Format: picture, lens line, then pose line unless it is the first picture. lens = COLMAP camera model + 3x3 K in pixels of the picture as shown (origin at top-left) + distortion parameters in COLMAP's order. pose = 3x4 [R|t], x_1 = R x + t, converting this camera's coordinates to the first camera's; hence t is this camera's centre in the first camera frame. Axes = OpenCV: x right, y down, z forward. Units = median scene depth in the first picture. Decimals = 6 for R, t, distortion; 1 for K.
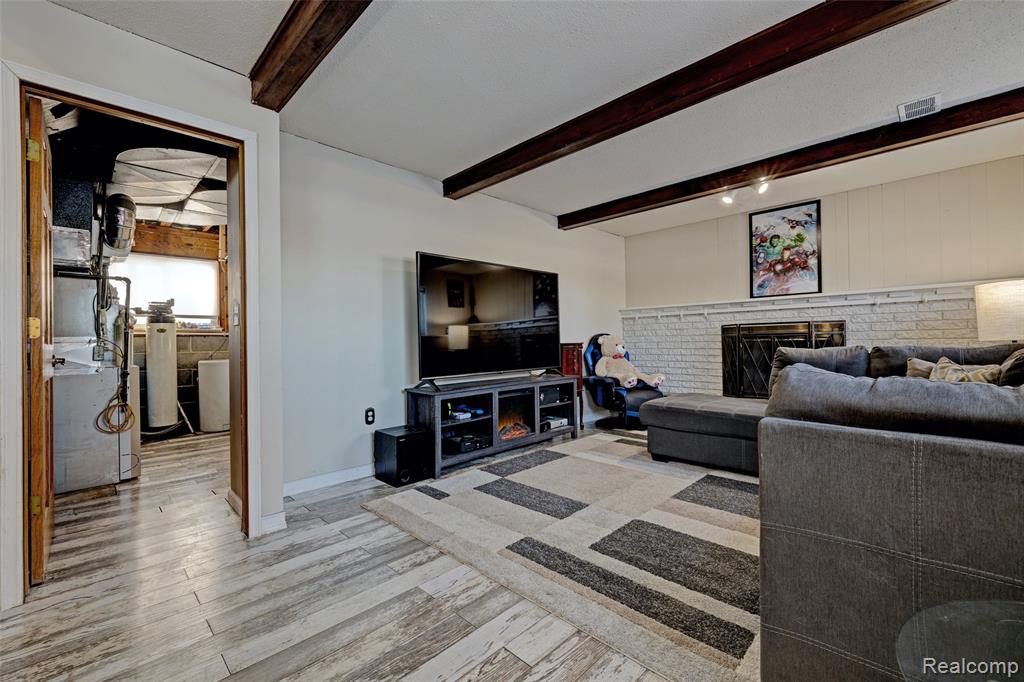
lens RADIAL K [[432.4, 0, 521.7], [0, 432.4, 332.7], [0, 0, 1]] dist [0.000844, -0.000879]
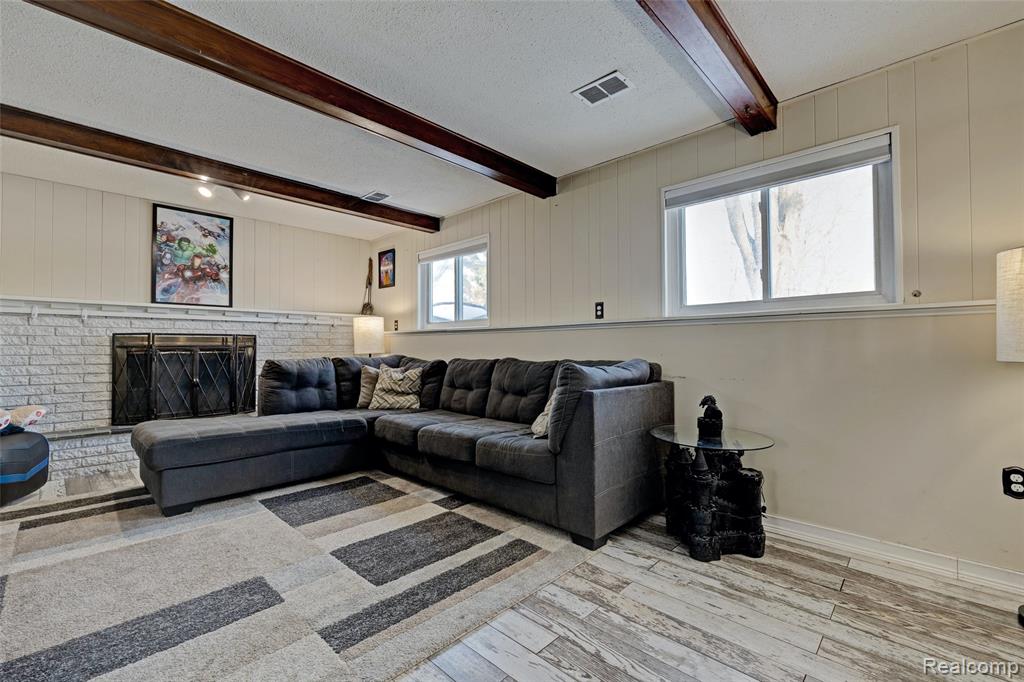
lens RADIAL K [[432.4, 0, 507.7], [0, 432.4, 332.3], [0, 0, 1]] dist [0.000844, -0.000879]
pose [[0.000331, 0.053620, 0.998561, -0.440702], [-0.017056, 0.998416, -0.053607, 0.014846], [-0.999854, -0.017014, 0.001245, 0.438255]]
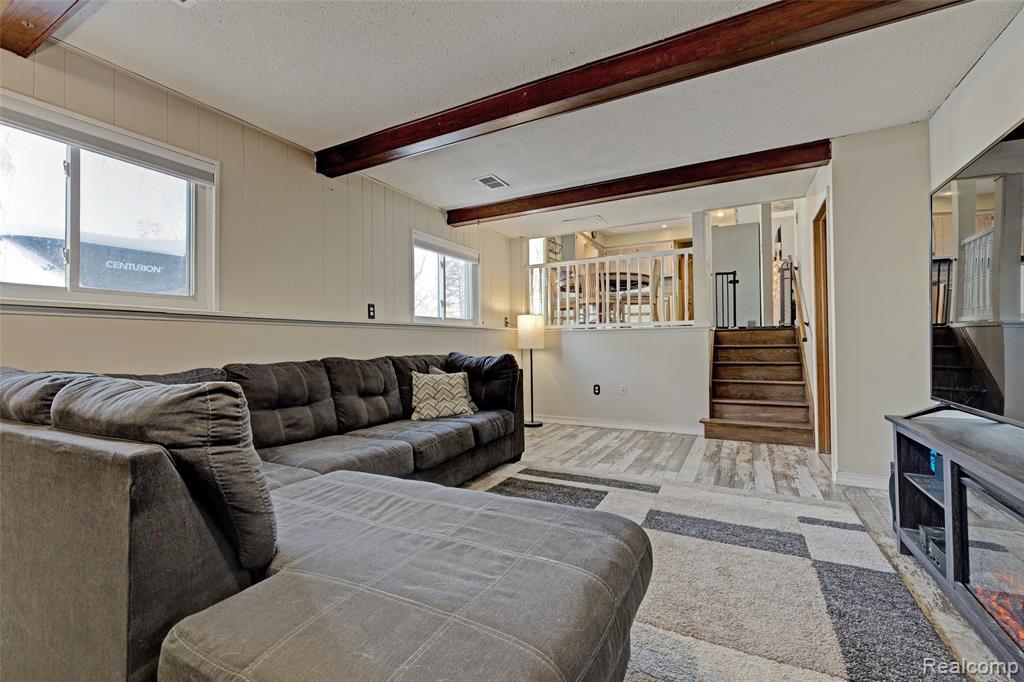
lens RADIAL K [[432.4, 0, 507.1], [0, 432.4, 336.6], [0, 0, 1]] dist [0.000844, -0.000879]
pose [[-0.966790, 0.019794, -0.254804, 0.484002], [0.028930, 0.999064, -0.032156, 0.016183], [0.253929, -0.038459, -0.966458, 1.351830]]
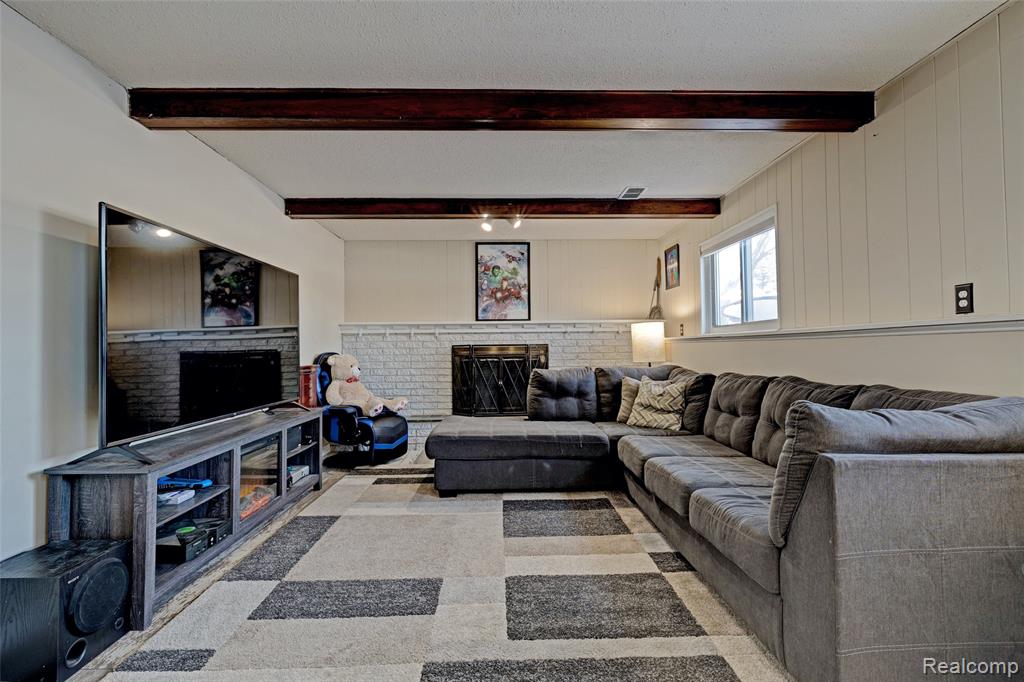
lens RADIAL K [[432.4, 0, 515.1], [0, 432.4, 335.2], [0, 0, 1]] dist [0.000844, -0.000879]
pose [[0.696735, 0.034305, 0.716508, -0.246876], [-0.017535, 0.999372, -0.030796, -0.018254], [-0.717114, 0.008892, 0.696899, 0.259046]]
